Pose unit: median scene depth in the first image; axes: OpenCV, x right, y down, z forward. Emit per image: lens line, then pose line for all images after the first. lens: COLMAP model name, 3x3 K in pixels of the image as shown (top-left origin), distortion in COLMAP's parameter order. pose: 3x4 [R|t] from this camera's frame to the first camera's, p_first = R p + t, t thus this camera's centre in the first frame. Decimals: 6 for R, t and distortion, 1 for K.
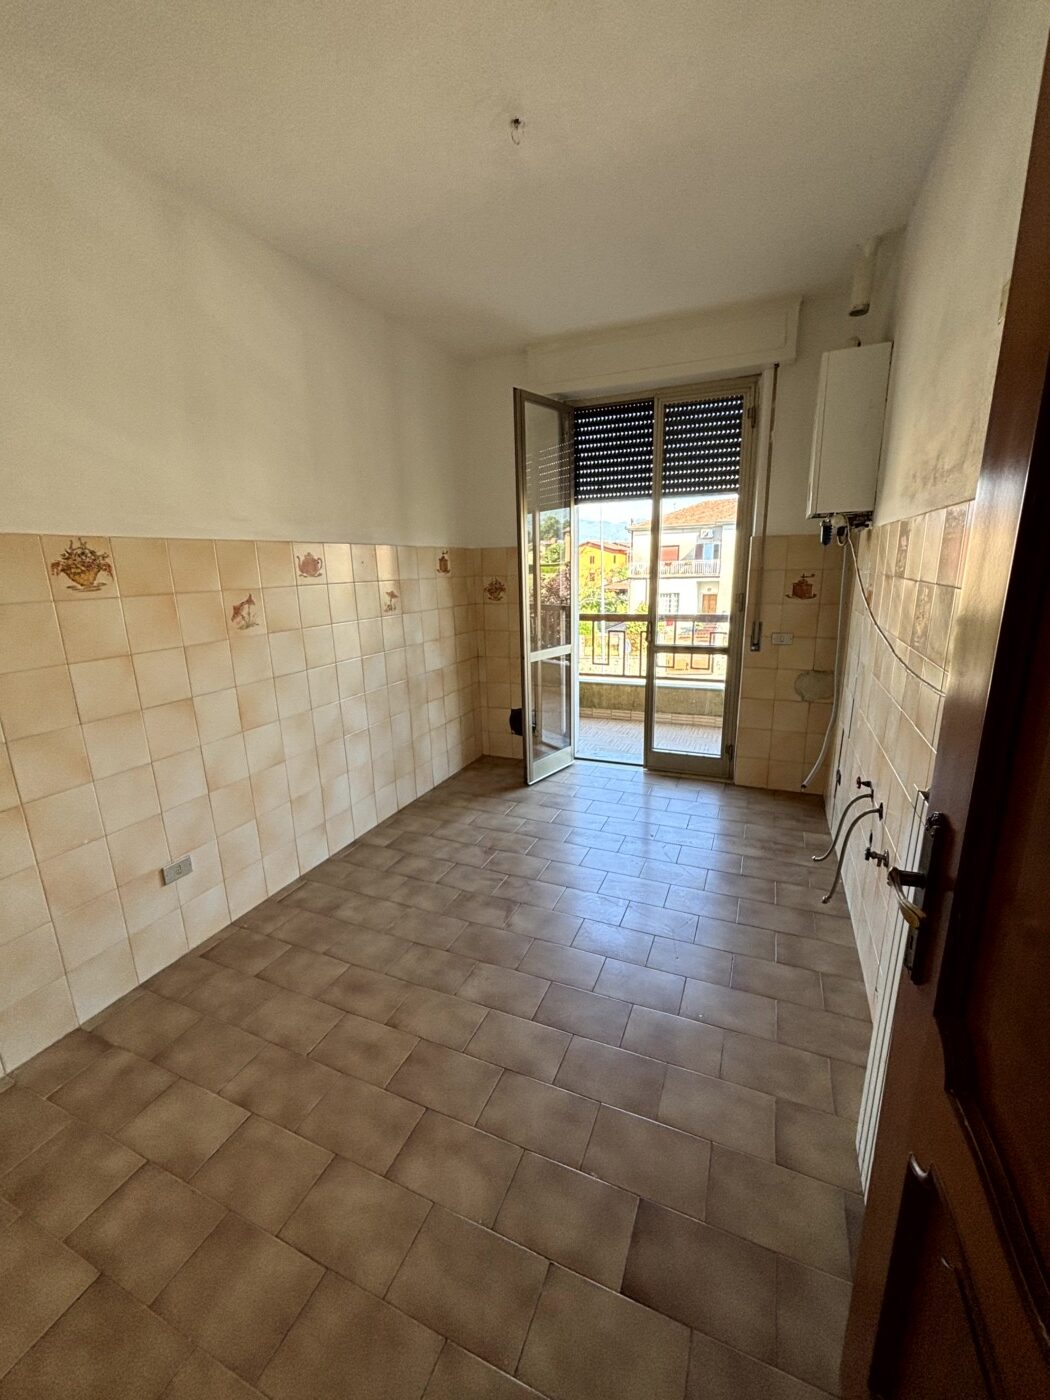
lens RADIAL K [[564.5, 0, 520.5], [0, 564.5, 698.7], [0, 0, 1]] dist [0.007248, 0.001486]
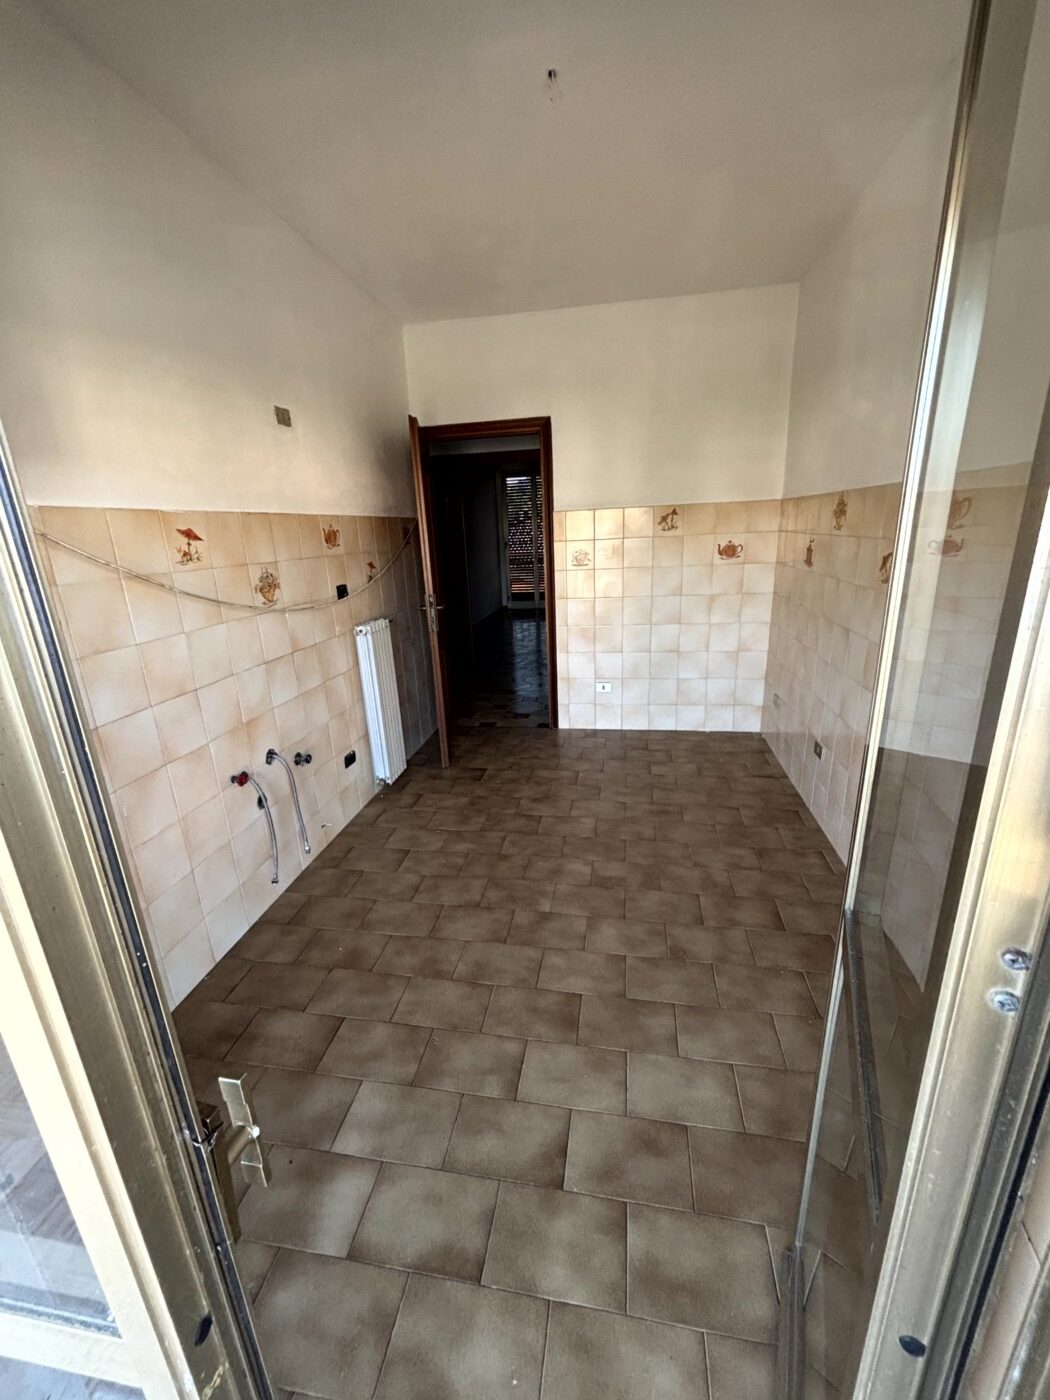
lens RADIAL K [[564.5, 0, 524.1], [0, 564.5, 704.2], [0, 0, 1]] dist [0.007248, 0.001486]
pose [[-0.970291, 0.126891, -0.205994, 0.282078], [0.005103, 0.861971, 0.506932, -0.413861], [0.241885, 0.490820, -0.837011, 1.707469]]
